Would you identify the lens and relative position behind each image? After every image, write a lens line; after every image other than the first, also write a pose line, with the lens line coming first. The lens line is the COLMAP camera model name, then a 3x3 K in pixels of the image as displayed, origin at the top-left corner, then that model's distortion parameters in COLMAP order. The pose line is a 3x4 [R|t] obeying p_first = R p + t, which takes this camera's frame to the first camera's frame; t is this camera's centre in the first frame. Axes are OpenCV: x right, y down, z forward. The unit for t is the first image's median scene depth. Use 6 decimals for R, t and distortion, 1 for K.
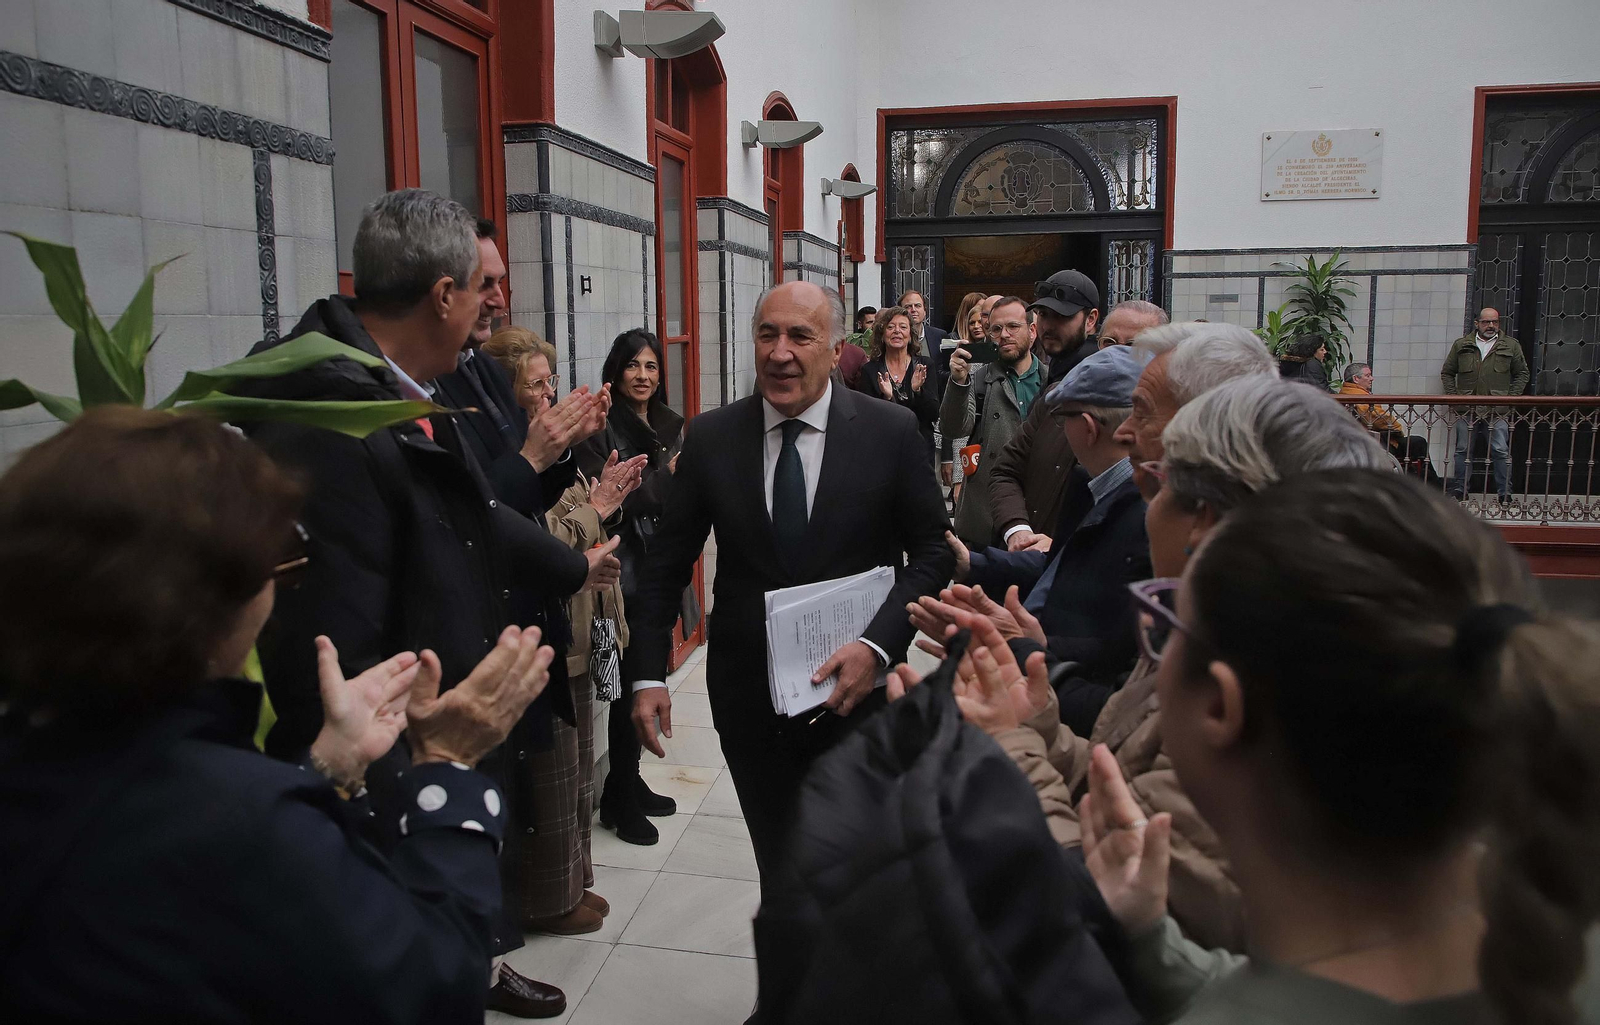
lens RADIAL K [[1145.6, 0, 760.7], [0, 1145.6, 495.7], [0, 0, 1]] dist [-0.069306, 0.030185]
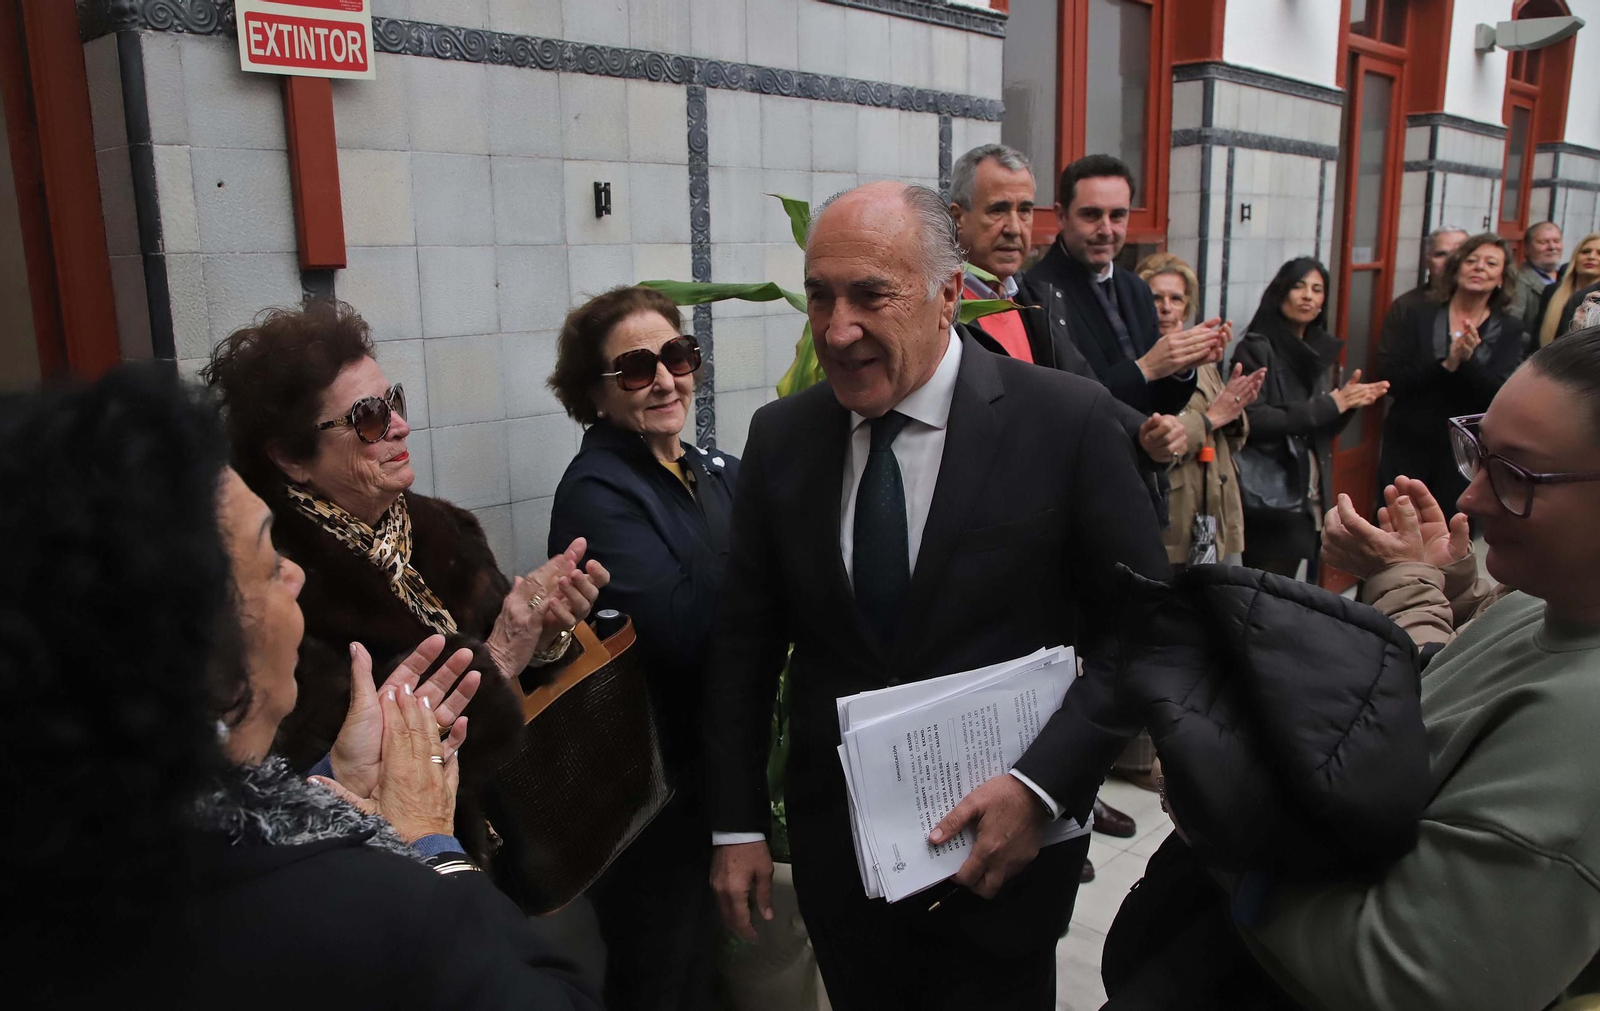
lens RADIAL K [[1147.0, 0, 800.0], [0, 1147.0, 505.5], [0, 0, 1]] dist [-0.068661, 0.043348]
pose [[0.841919, 0.109870, -0.528300, 0.066781], [-0.071703, 0.993149, 0.092274, 0.014183], [0.534819, -0.039806, 0.844029, -0.093483]]
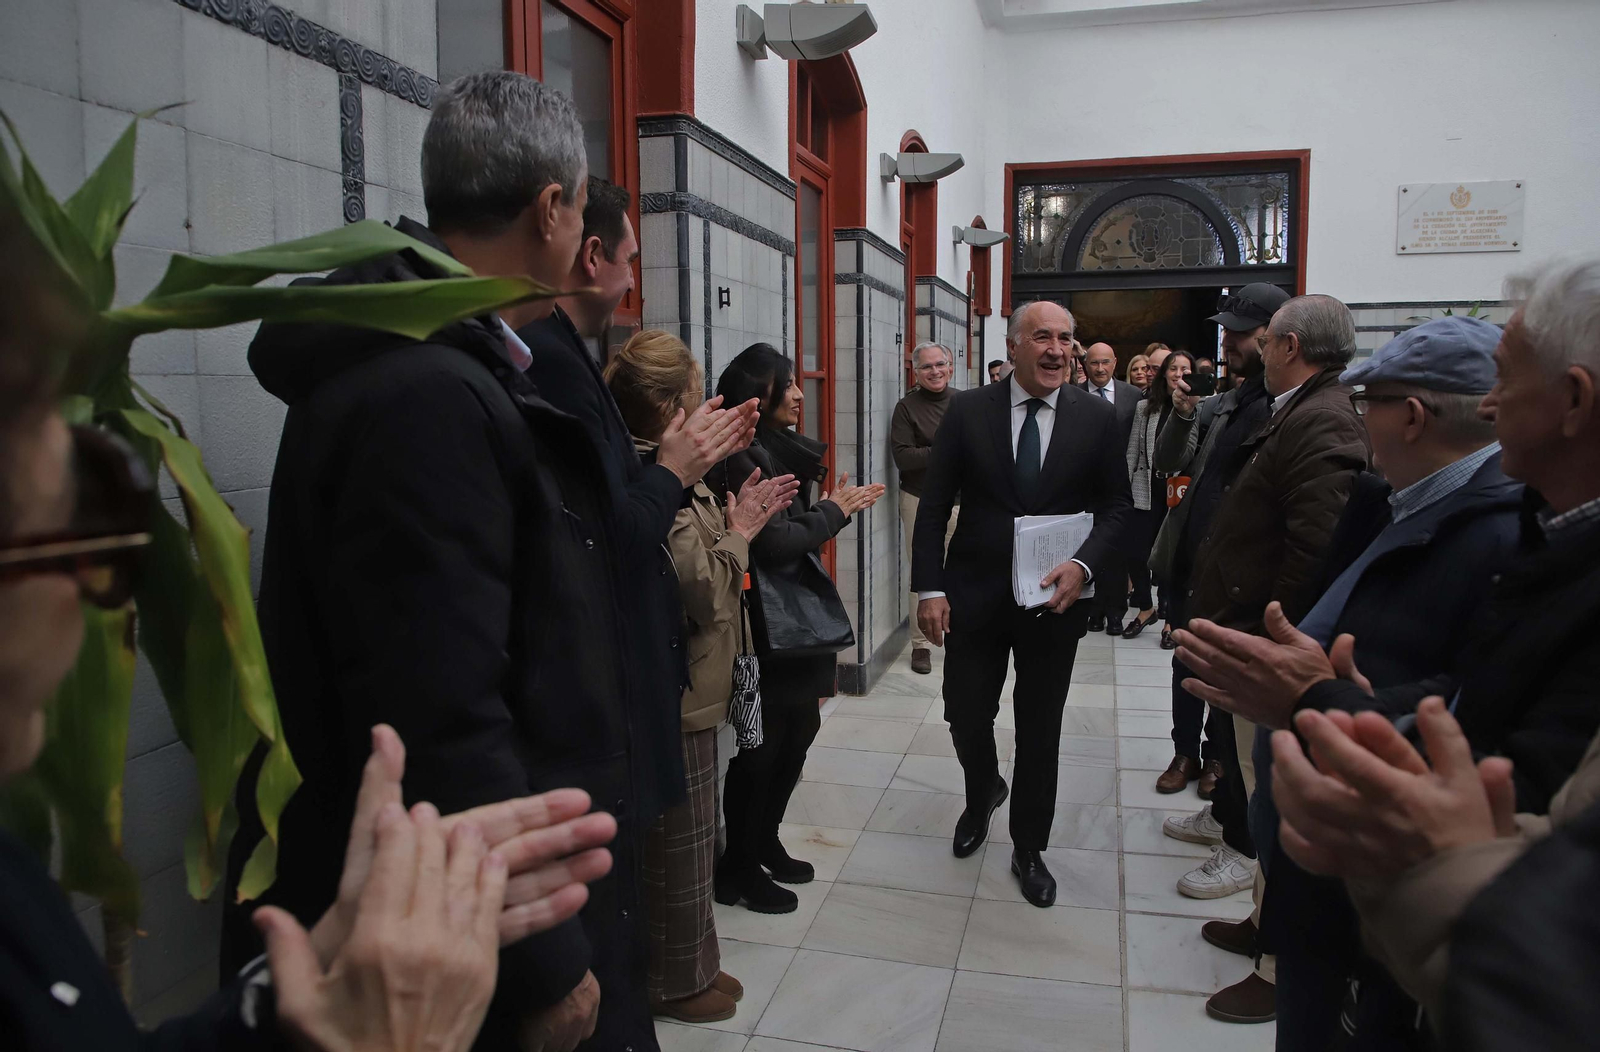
lens RADIAL K [[1125.7, 0, 815.0], [0, 1125.7, 516.8], [0, 0, 1]] dist [-0.079081, 0.051820]
pose [[0.998267, 0.009904, -0.058009, -0.021494], [-0.011702, 0.999459, -0.030739, 0.014571], [0.057673, 0.031364, 0.997843, 0.089961]]
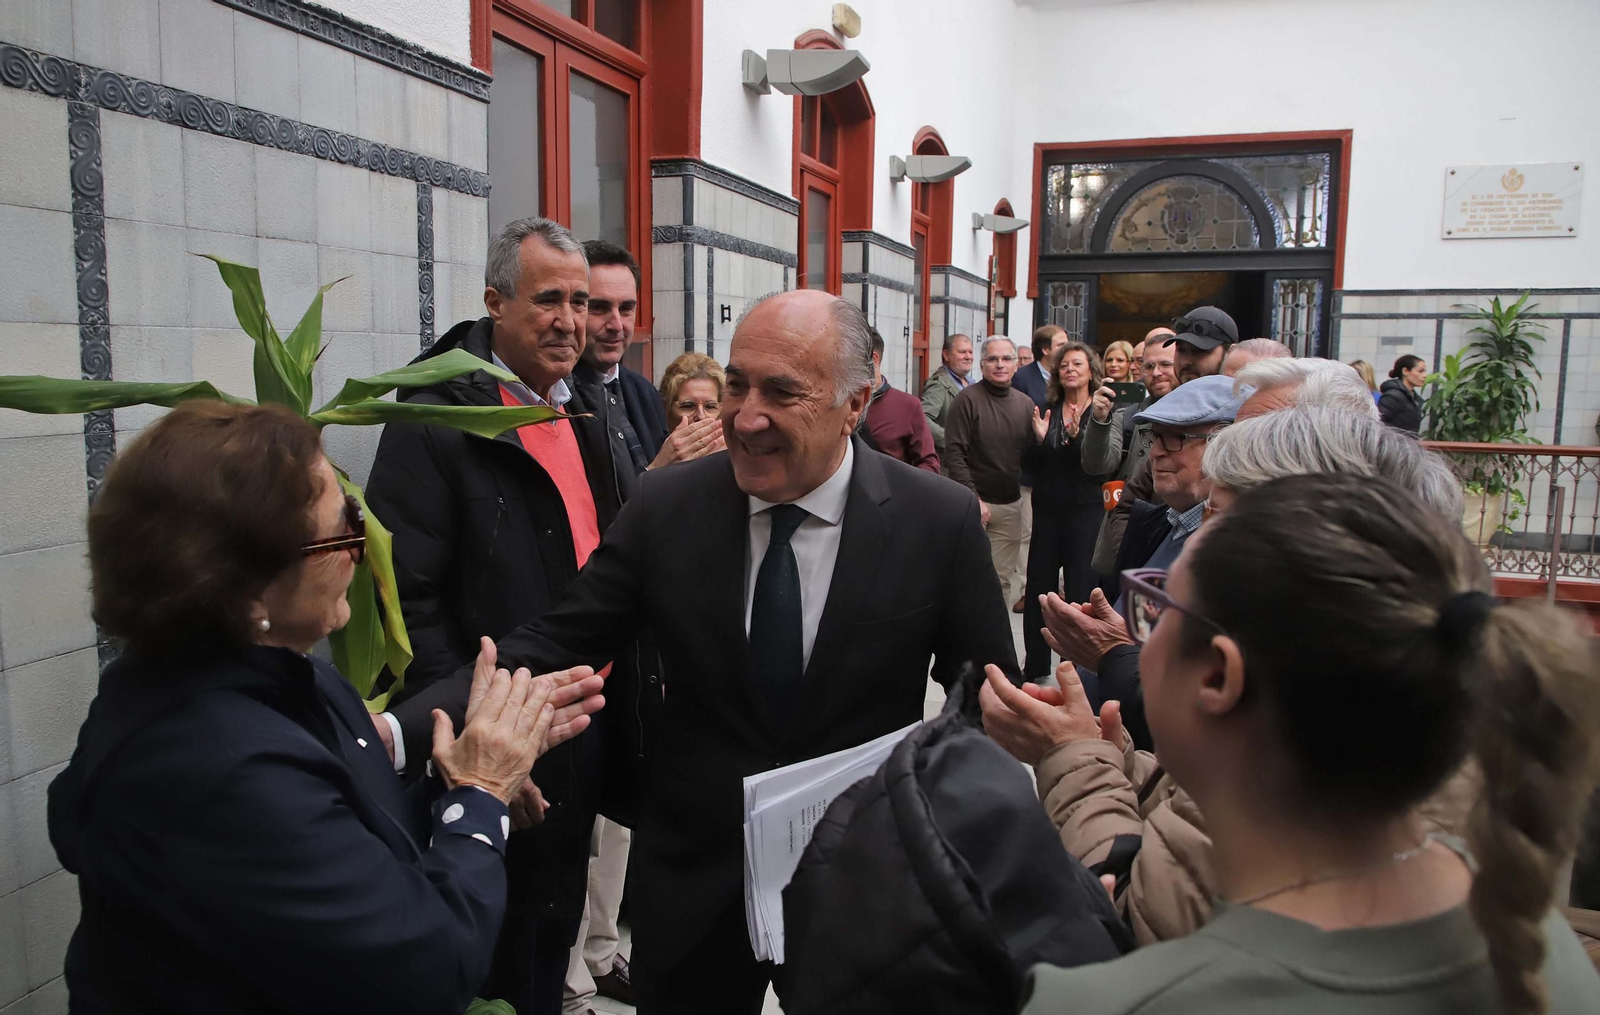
lens RADIAL K [[1144.2, 0, 750.7], [0, 1144.2, 516.0], [0, 0, 1]] dist [-0.073500, 0.032823]
pose [[0.990260, 0.036620, -0.134326, 0.012226], [-0.038050, 0.999243, -0.008097, 0.005185], [0.133928, 0.013130, 0.990904, -0.017832]]
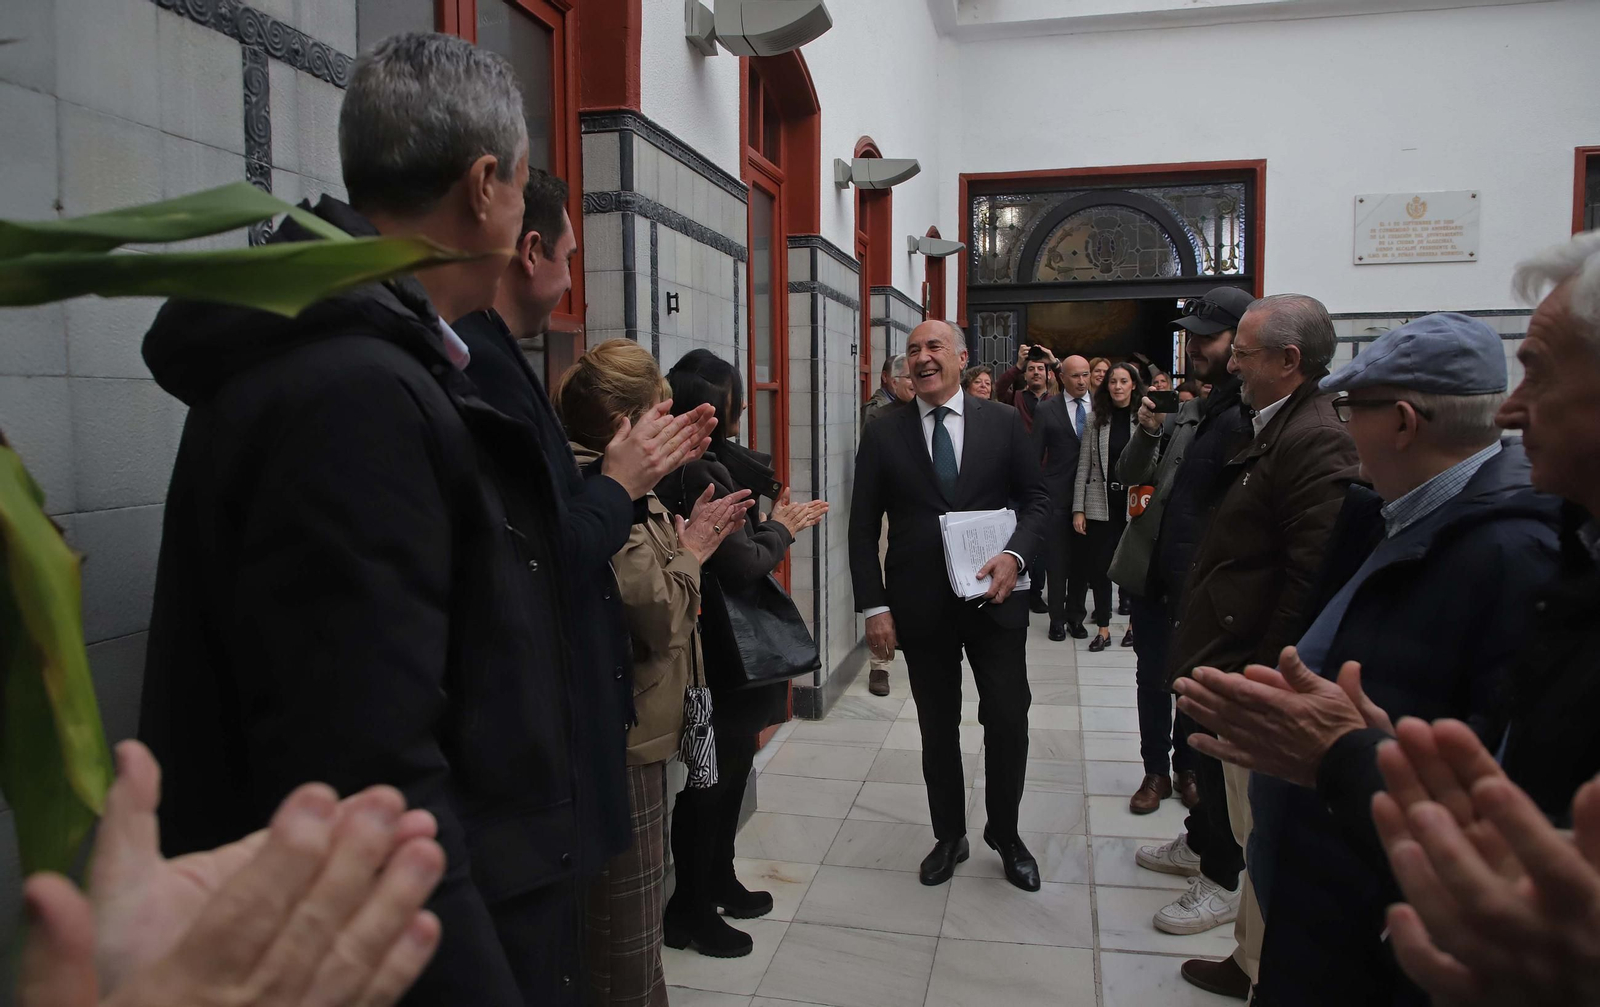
lens RADIAL K [[1147.0, 0, 800.0], [0, 1147.0, 503.5], [0, 0, 1]] dist [-0.068661, 0.043348]
pose [[0.999542, 0.003957, -0.029991, -0.023964], [-0.005653, 0.998376, -0.056688, 0.013366], [0.029718, 0.056831, 0.997941, 0.114816]]
